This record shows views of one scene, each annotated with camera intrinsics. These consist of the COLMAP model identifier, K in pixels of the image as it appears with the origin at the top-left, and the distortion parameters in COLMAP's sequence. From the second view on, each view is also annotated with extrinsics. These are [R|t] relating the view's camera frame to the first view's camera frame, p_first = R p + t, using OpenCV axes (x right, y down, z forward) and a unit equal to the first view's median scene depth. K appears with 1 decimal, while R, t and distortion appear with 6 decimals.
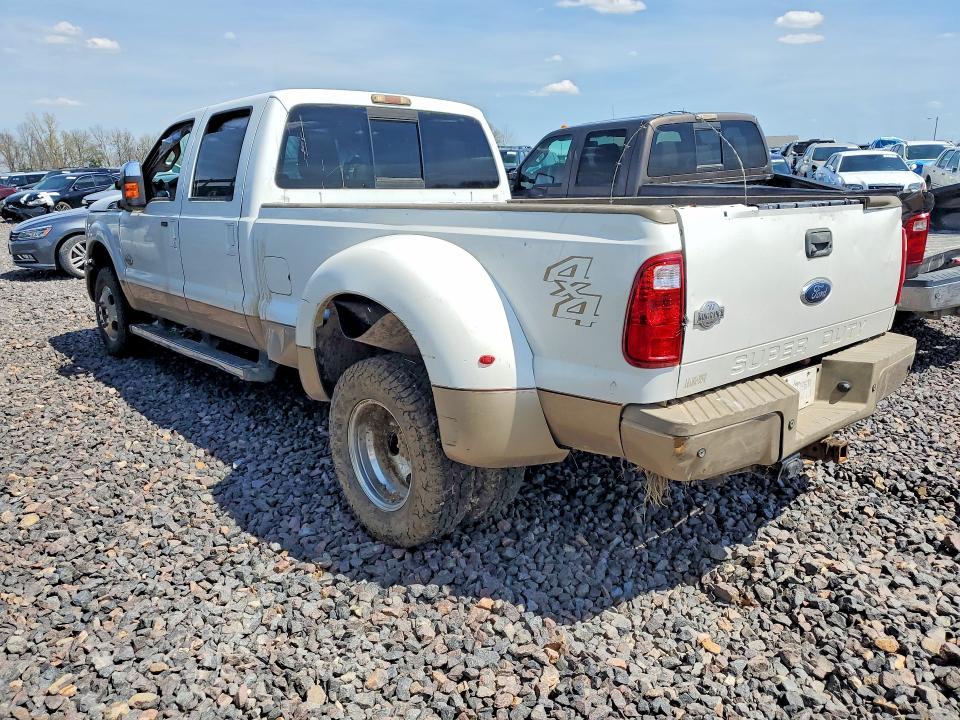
lens RADIAL K [[749.9, 0, 486.7], [0, 749.9, 360.2], [0, 0, 1]] dist [0.024715, 0.008373]
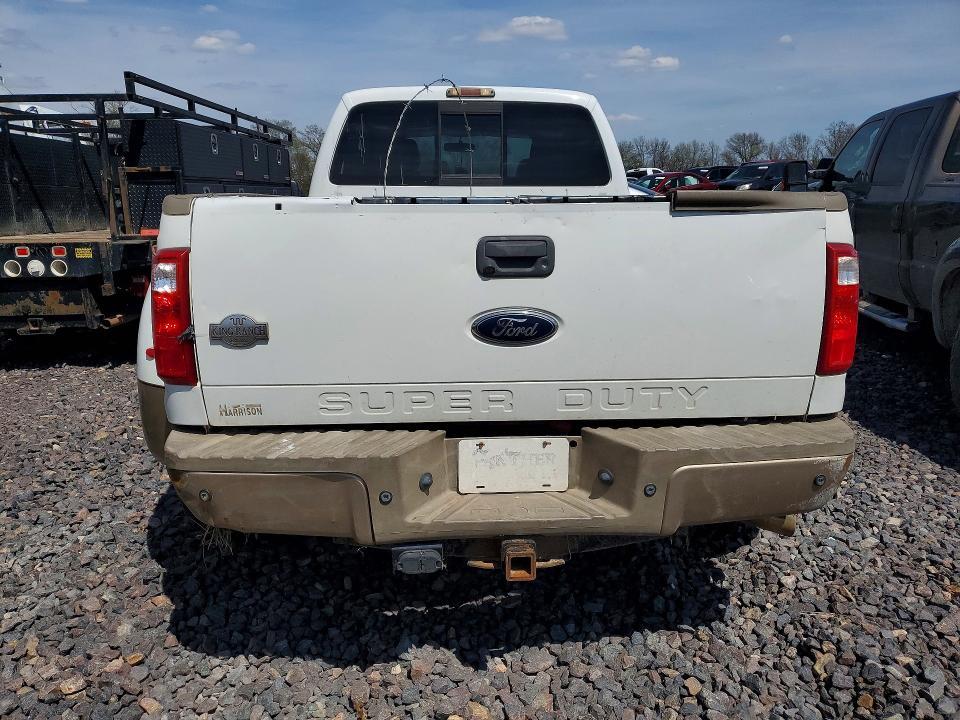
lens RADIAL K [[749.9, 0, 482.6], [0, 749.9, 360.4], [0, 0, 1]] dist [0.024715, 0.008373]
pose [[0.783053, 0.138807, -0.606268, 0.560929], [-0.142566, 0.988882, 0.042271, -0.056816], [0.605396, 0.053332, 0.794136, 0.294710]]
